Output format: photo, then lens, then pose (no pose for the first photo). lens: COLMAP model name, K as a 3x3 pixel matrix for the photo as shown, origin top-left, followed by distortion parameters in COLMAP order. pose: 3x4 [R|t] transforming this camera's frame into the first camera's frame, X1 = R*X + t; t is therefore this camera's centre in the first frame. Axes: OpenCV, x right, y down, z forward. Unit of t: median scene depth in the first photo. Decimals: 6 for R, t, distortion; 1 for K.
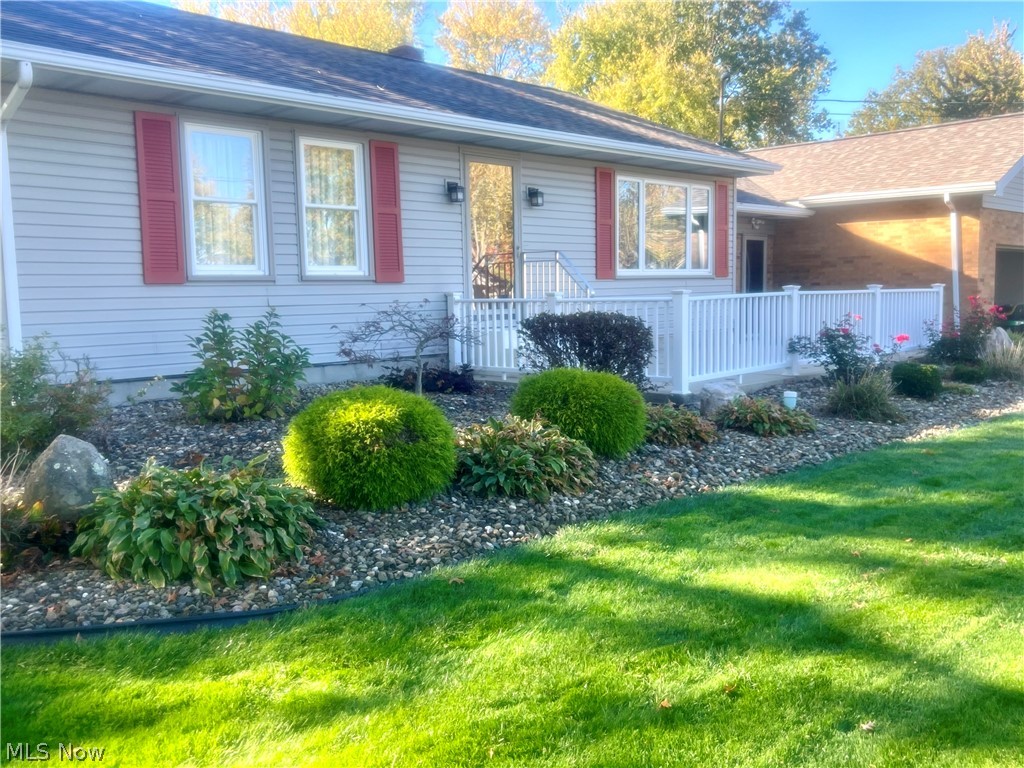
lens RADIAL K [[969.9, 0, 509.2], [0, 969.9, 387.4], [0, 0, 1]] dist [0.031200, 0.000000]
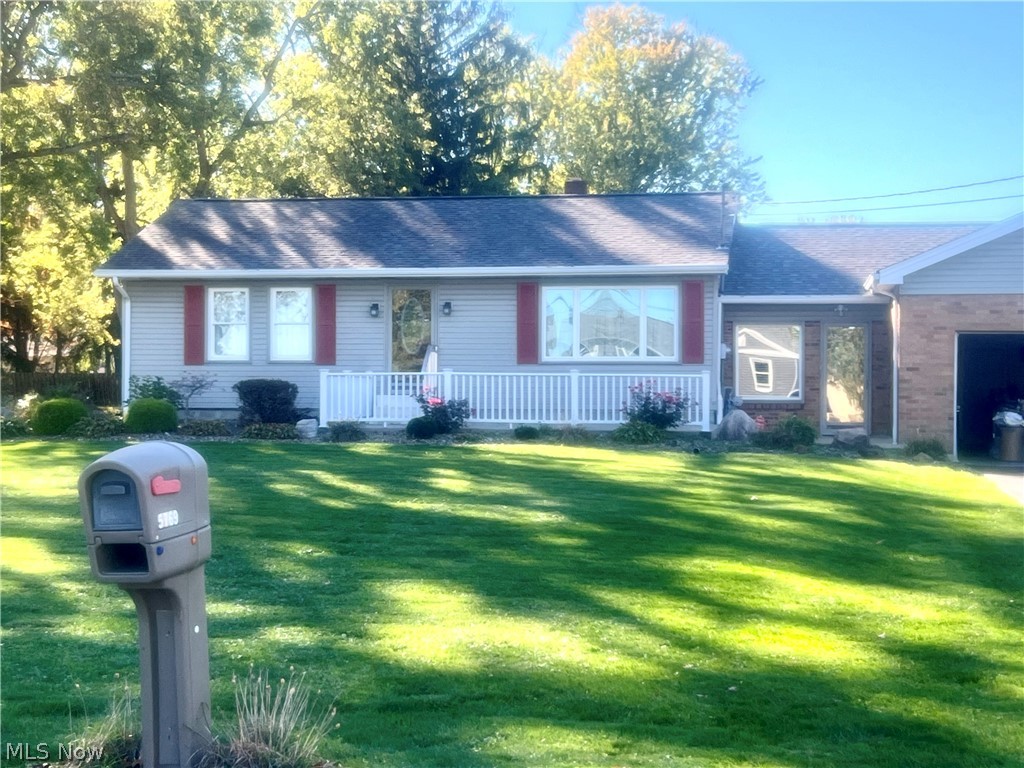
lens RADIAL K [[1763.9, 0, 502.8], [0, 1763.9, 383.1], [0, 0, 1]] dist [0.069750, 0.000000]
pose [[0.554601, 0.012598, -0.832021, 2.625868], [-0.098680, 0.993825, -0.050729, 0.051097], [0.826245, 0.110238, 0.552419, -0.456799]]
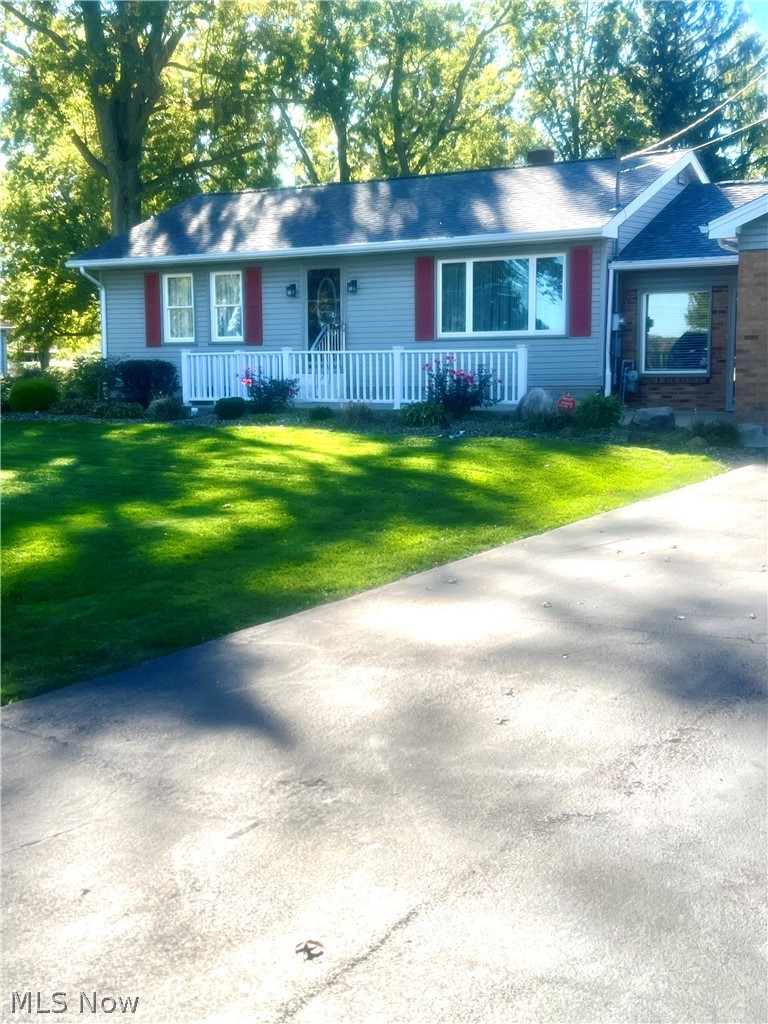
lens RADIAL K [[1309.5, 0, 390.5], [0, 1309.5, 518.8], [0, 0, 1]] dist [0.097708, 0.000000]
pose [[0.215627, 0.124596, -0.968494, 2.321150], [-0.096292, 0.989705, 0.105886, -0.070257], [0.971716, 0.070426, 0.225405, 0.711306]]
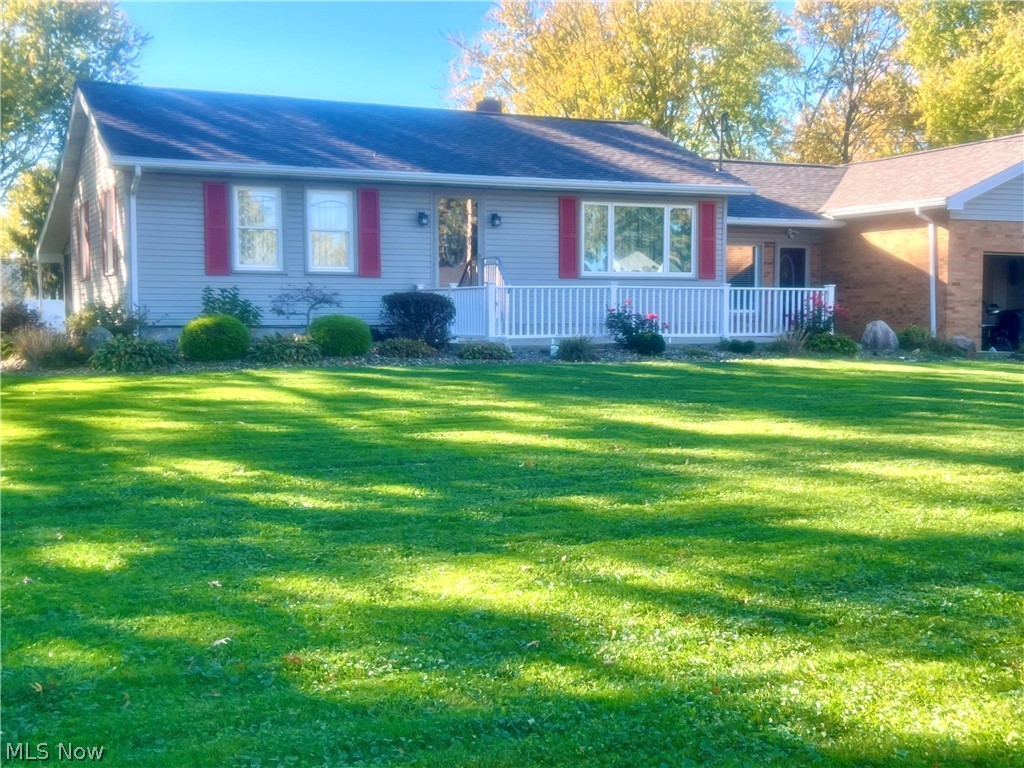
lens RADIAL K [[1309.5, 0, 516.0], [0, 1309.5, 381.8], [0, 0, 1]] dist [0.097708, 0.000000]
pose [[0.924146, 0.037236, -0.380220, 0.905300], [-0.054962, 0.997844, -0.035865, 0.123939], [0.378065, 0.054042, 0.924200, -0.861721]]
